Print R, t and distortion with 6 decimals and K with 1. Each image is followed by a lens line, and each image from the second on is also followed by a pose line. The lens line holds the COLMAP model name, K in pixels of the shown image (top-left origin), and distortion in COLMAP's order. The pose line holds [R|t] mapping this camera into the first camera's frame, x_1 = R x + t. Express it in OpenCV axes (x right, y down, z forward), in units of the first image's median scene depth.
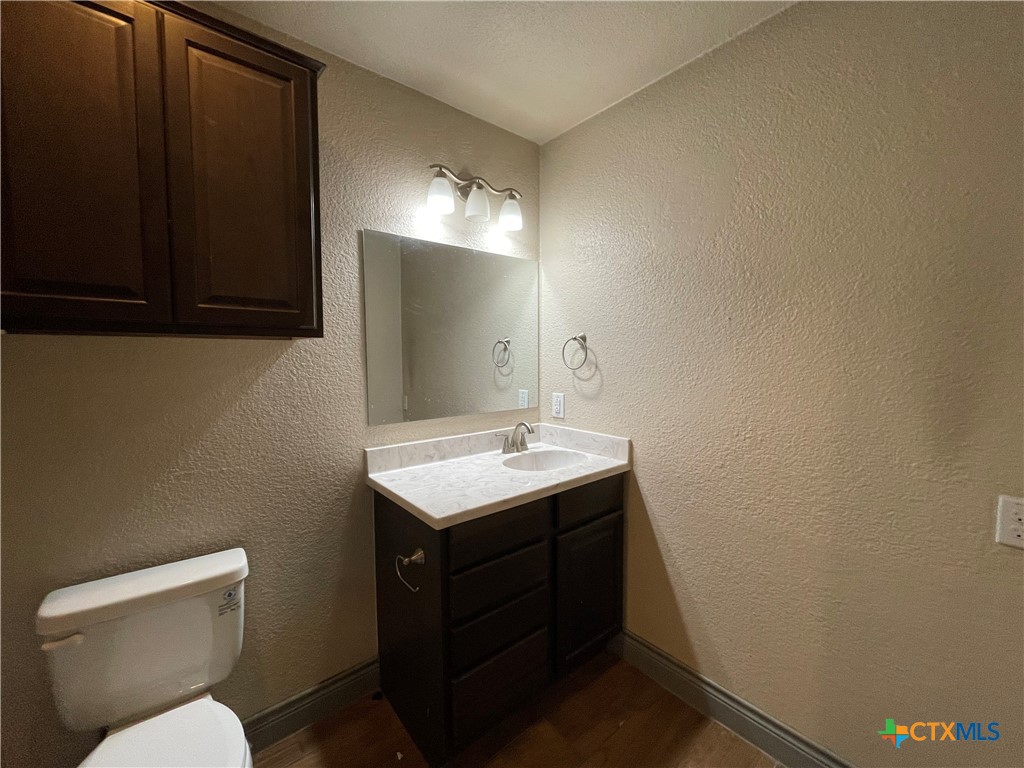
lens RADIAL K [[413.7, 0, 512.0], [0, 413.7, 384.0], [0, 0, 1]] dist [0.001307, 0.000122]
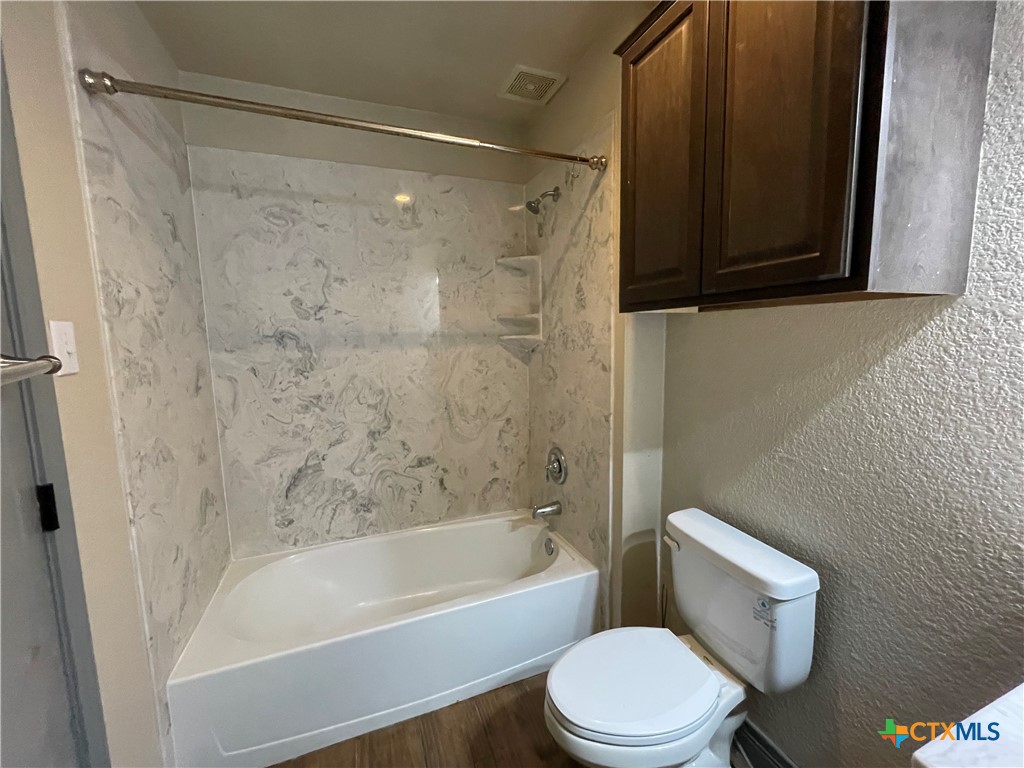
lens RADIAL K [[413.7, 0, 512.0], [0, 413.7, 384.0], [0, 0, 1]] dist [0.001307, 0.000122]
pose [[-0.313994, 0.116115, -0.942298, 0.217443], [-0.044440, 0.989608, 0.136753, -0.036908], [0.948384, 0.084815, -0.305570, 0.650220]]
